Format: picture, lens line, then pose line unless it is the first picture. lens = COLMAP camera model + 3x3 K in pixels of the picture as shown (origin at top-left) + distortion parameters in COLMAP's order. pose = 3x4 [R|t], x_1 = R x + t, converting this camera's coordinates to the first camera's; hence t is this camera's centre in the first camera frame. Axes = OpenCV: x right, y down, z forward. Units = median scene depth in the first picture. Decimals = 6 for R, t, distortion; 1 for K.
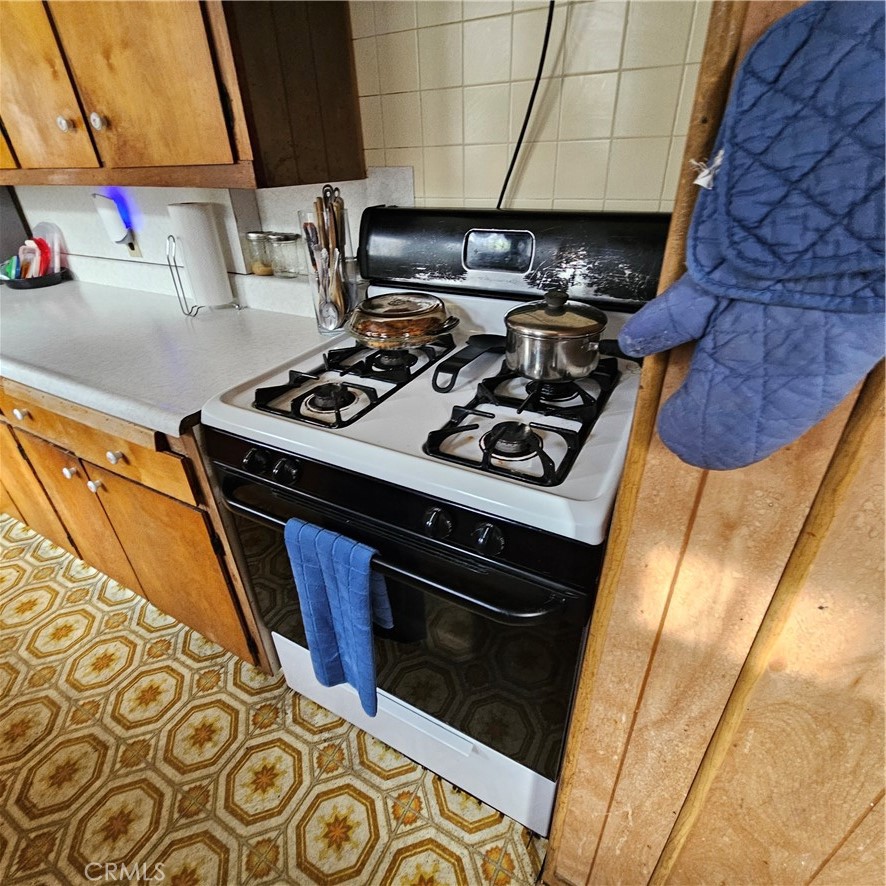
lens RADIAL K [[486.1, 0, 438.8], [0, 486.1, 435.7], [0, 0, 1]] dist [0.001533, -0.002256]
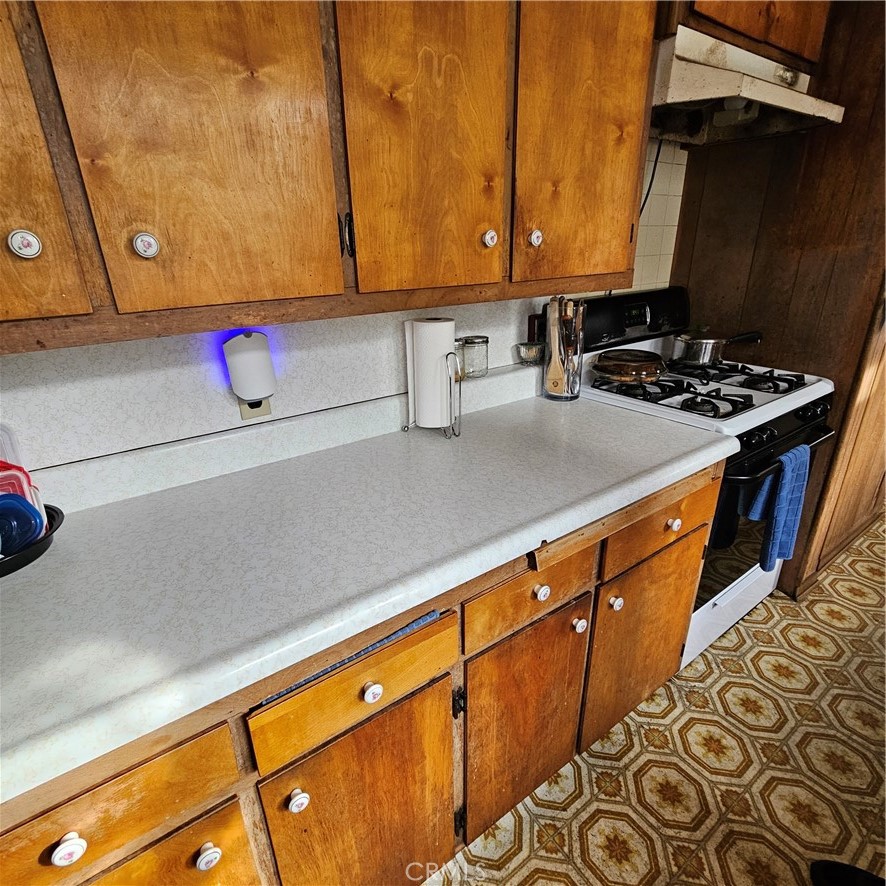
lens RADIAL K [[486.1, 0, 437.2], [0, 486.1, 452.1], [0, 0, 1]] dist [0.001533, -0.002256]
pose [[0.441019, -0.340718, 0.830310, -1.453175], [0.453808, 0.882816, 0.121224, -0.395783], [-0.774313, 0.323339, 0.543958, 0.669534]]
